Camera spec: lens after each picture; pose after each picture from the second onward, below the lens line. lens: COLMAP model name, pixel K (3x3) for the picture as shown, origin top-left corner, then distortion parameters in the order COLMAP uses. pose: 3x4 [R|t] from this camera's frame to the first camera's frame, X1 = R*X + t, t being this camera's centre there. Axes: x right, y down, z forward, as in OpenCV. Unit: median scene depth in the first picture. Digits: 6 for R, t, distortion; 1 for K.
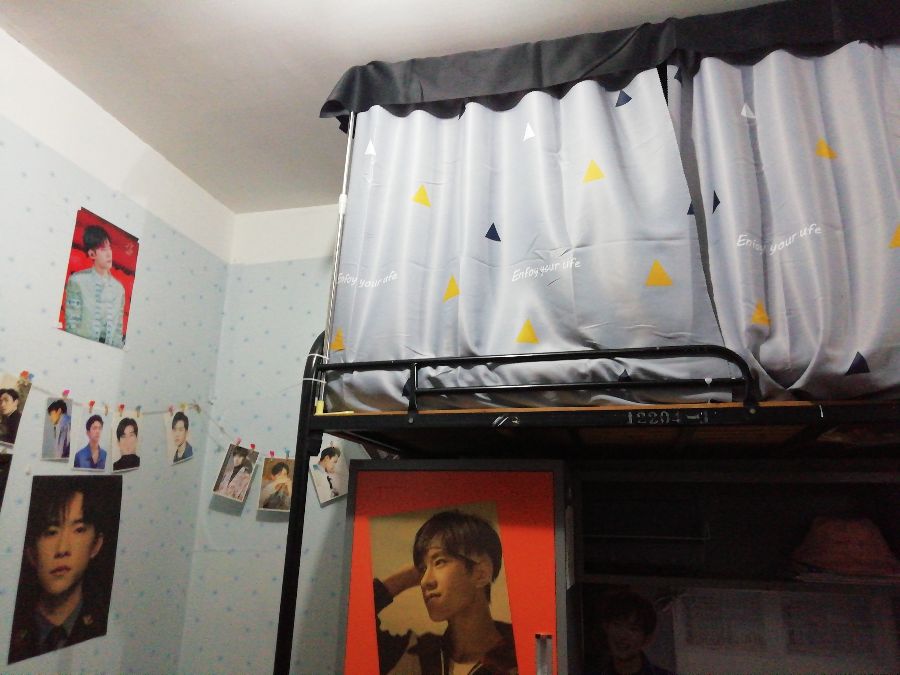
lens RADIAL K [[661.0, 0, 450.0], [0, 661.0, 337.5], [0, 0, 1]] dist [0.025856, -0.007894]
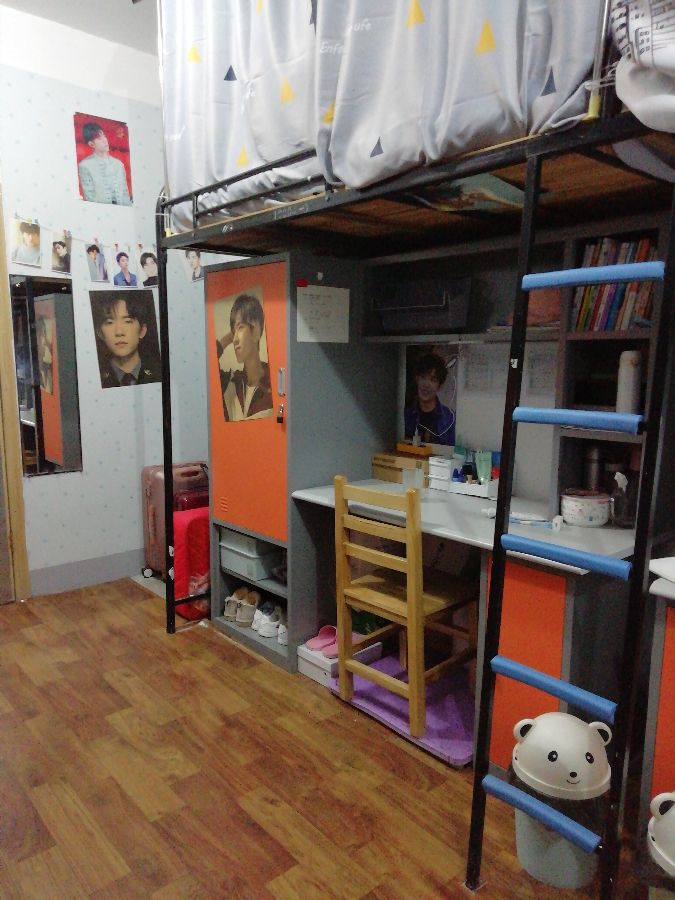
lens RADIAL K [[661.0, 0, 337.5], [0, 661.0, 450.0], [0, 0, 1]] dist [0.025856, -0.007894]
pose [[0.826135, 0.064816, -0.559732, 0.887846], [0.170070, 0.918353, 0.357358, 0.073993], [0.537194, -0.390420, 0.747660, -0.121107]]
